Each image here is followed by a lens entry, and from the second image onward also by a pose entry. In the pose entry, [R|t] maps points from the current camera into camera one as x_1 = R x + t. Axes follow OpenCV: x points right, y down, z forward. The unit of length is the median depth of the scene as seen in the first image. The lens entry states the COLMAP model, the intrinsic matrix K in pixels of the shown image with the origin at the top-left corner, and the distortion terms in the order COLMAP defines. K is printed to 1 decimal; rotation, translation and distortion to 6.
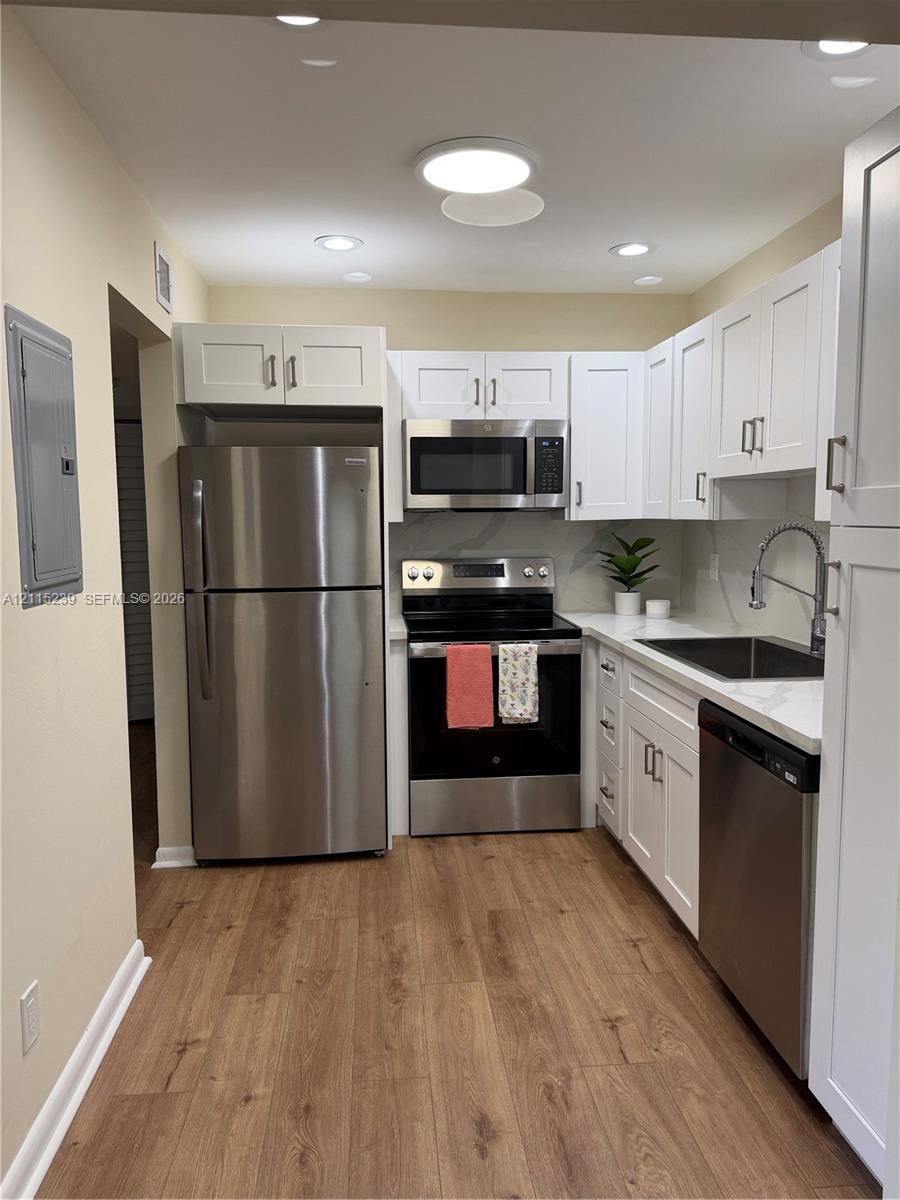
lens RADIAL K [[845.9, 0, 436.2], [0, 845.9, 601.0], [0, 0, 1]] dist [0.137115, -0.181404]
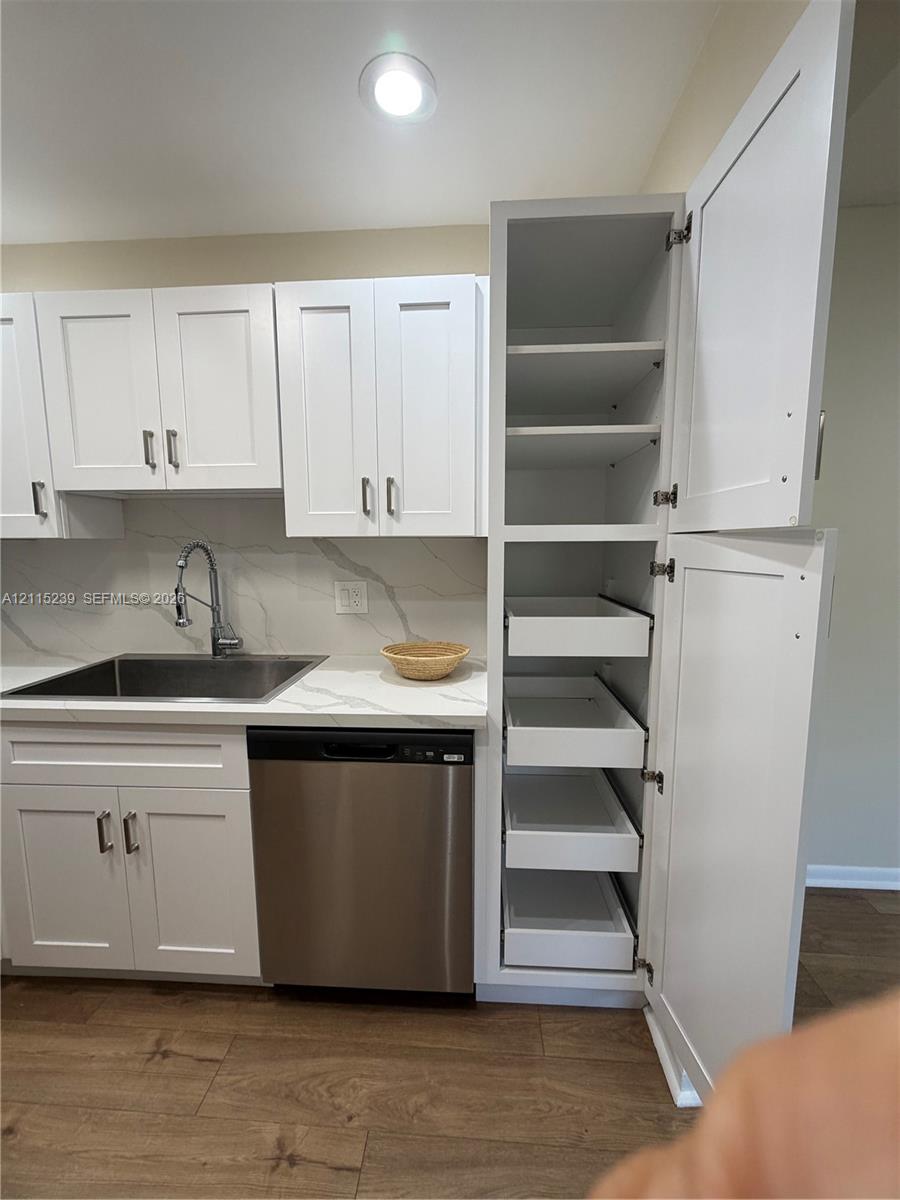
lens RADIAL K [[479.4, 0, 453.4], [0, 479.4, 602.7], [0, 0, 1]] dist [0.000994, -0.000204]
pose [[0.142689, -0.113971, 0.983184, -0.110857], [0.106038, 0.989391, 0.099301, -0.035536], [-0.984071, 0.090085, 0.153261, 0.531311]]
